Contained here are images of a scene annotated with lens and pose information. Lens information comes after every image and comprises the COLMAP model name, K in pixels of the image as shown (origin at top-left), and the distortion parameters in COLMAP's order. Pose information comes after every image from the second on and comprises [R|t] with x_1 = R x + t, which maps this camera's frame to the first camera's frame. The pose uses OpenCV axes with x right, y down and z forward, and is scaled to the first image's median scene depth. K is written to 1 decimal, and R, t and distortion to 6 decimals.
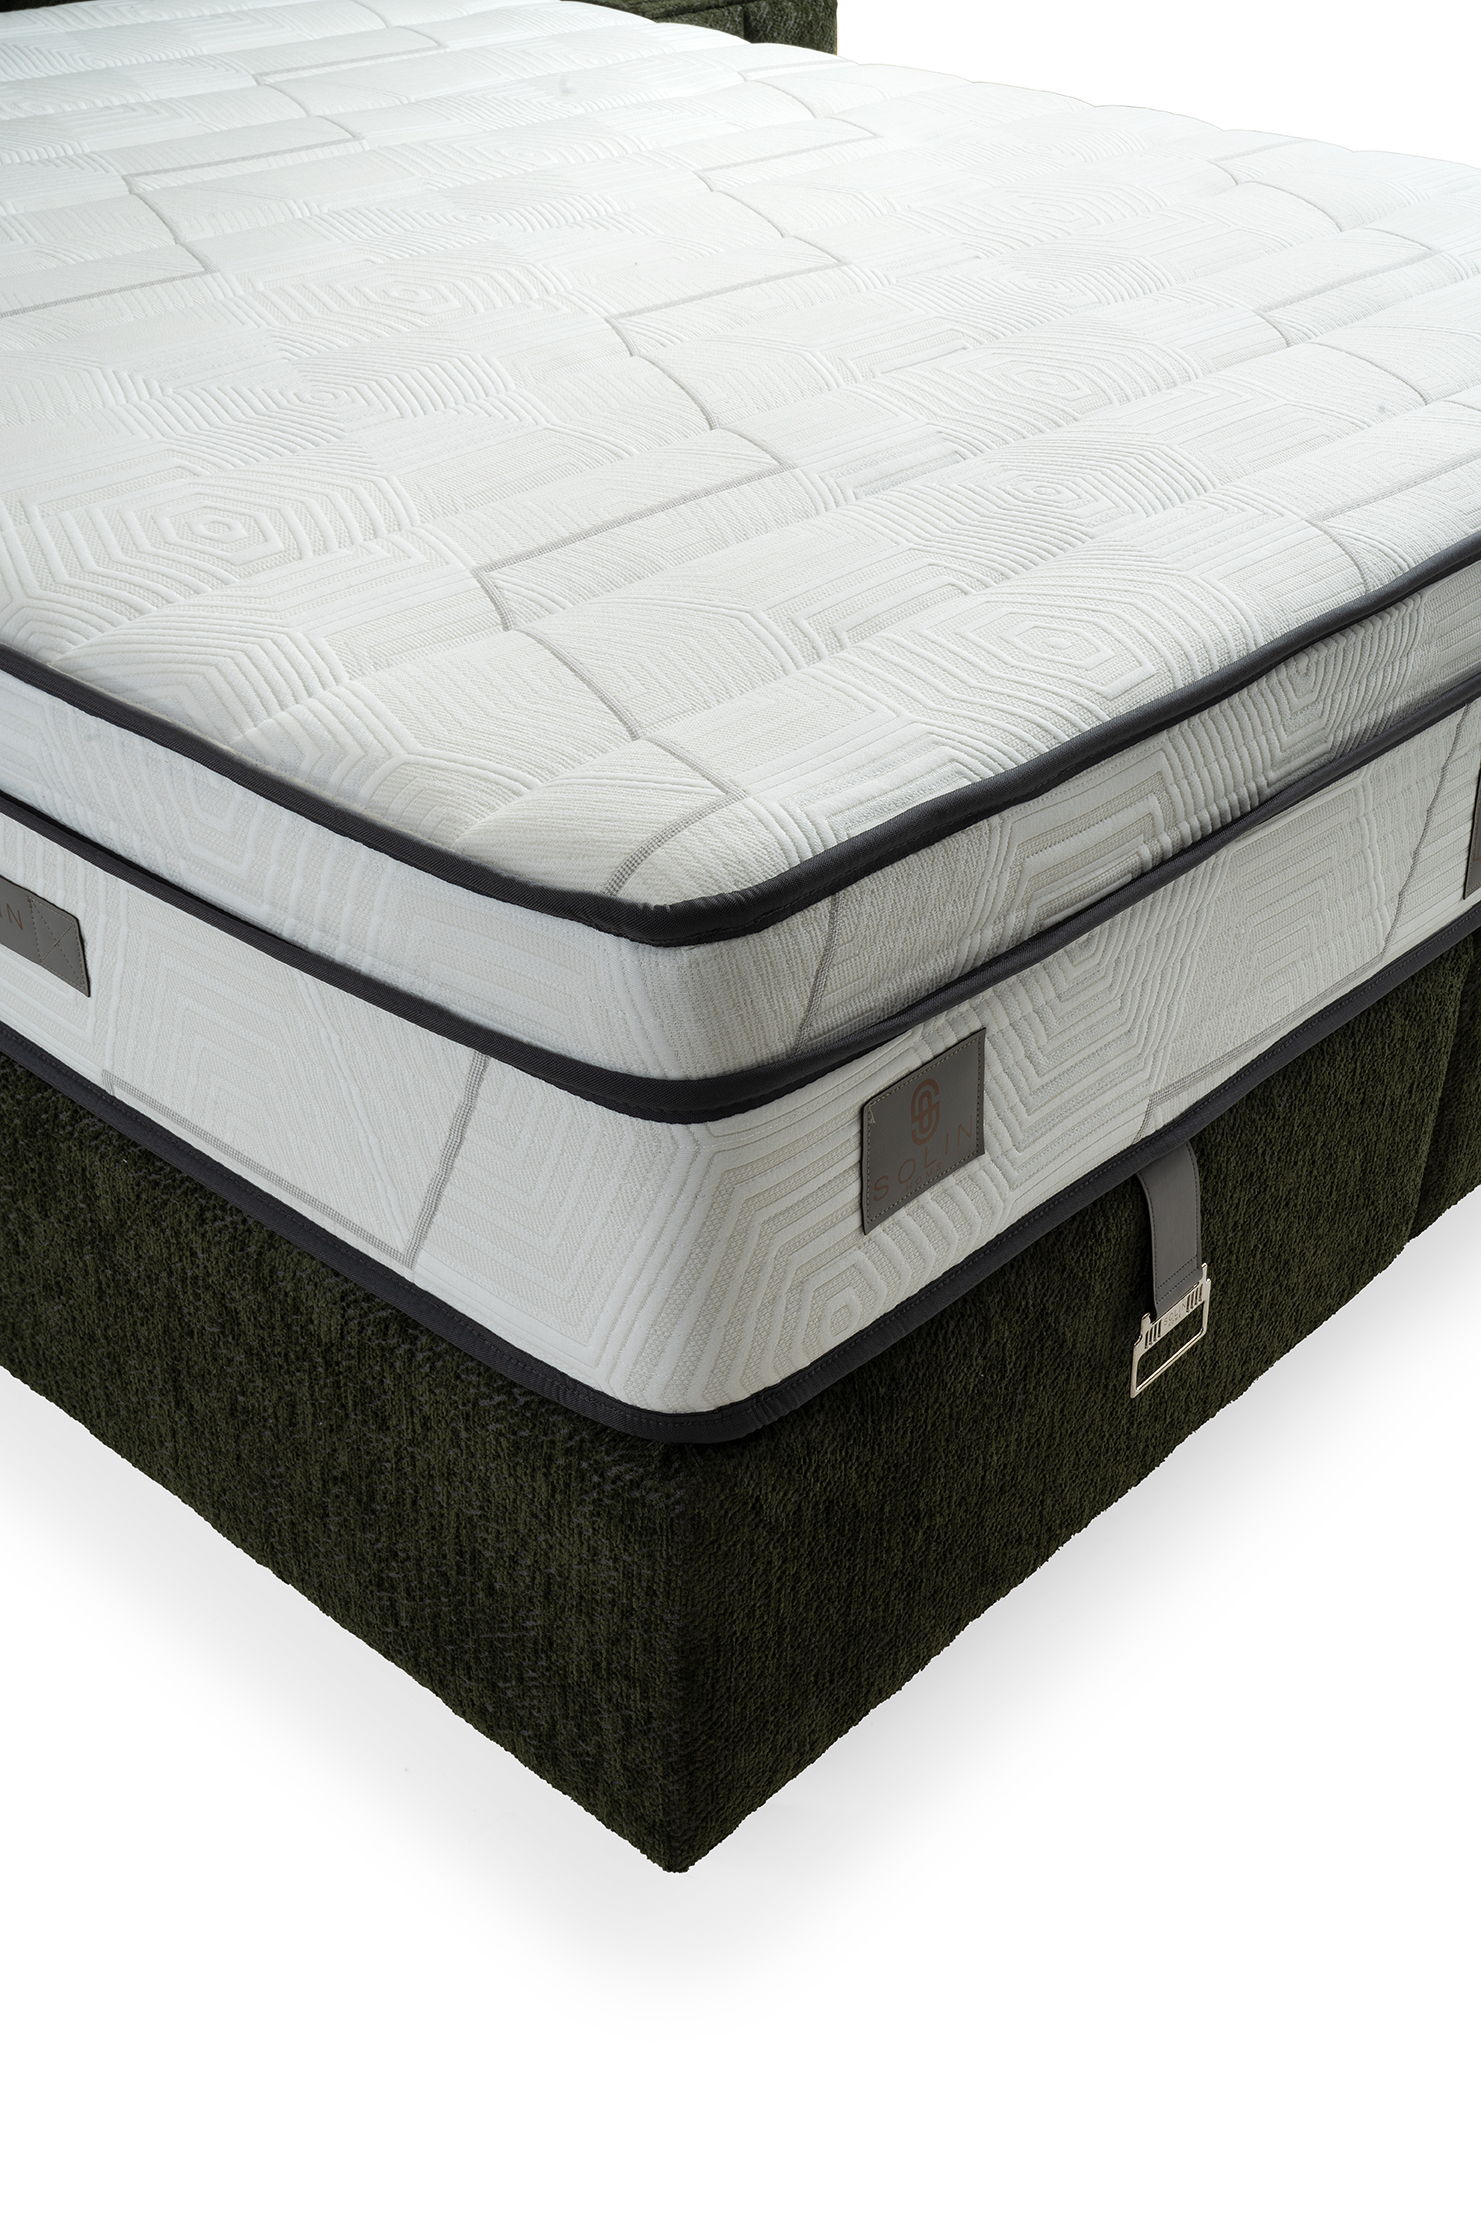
lens RADIAL K [[2323.9, 0, 696.7], [0, 2323.9, 1112.1], [0, 0, 1]] dist [0.047651, 0.000000]
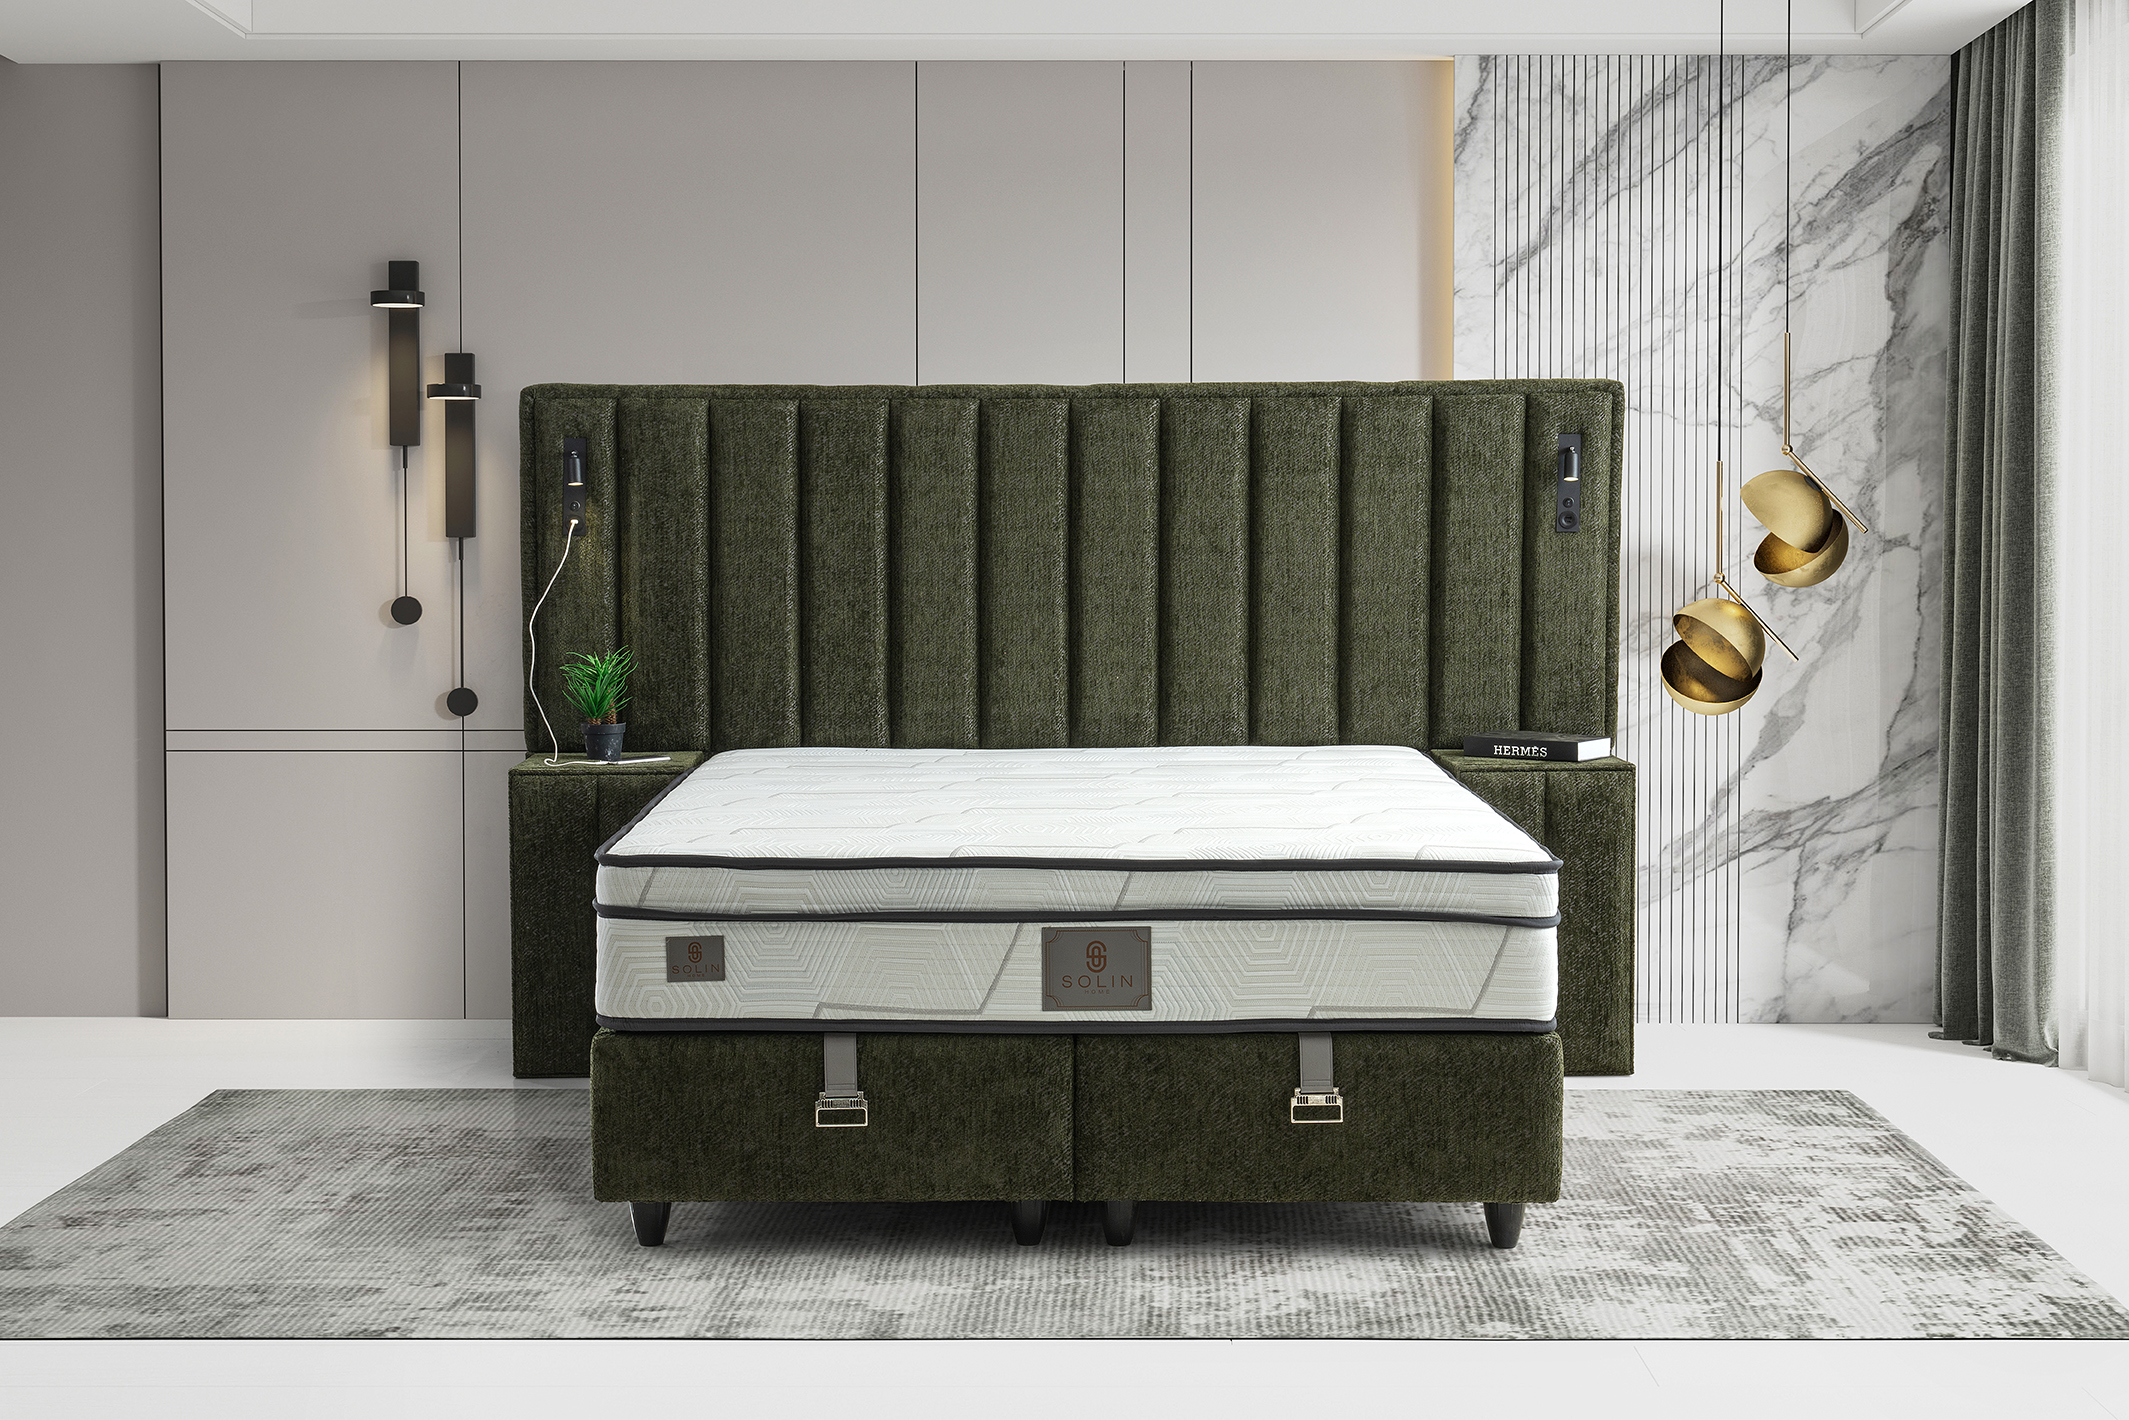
lens RADIAL K [[3266.2, 0, 998.2], [0, 3266.2, 732.5], [0, 0, 1]] dist [0.248577, 0.000000]
pose [[0.688447, 0.037494, -0.724317, 3.273180], [-0.388236, 0.862592, -0.324358, 0.937104], [0.612628, 0.504510, 0.608405, -1.530402]]
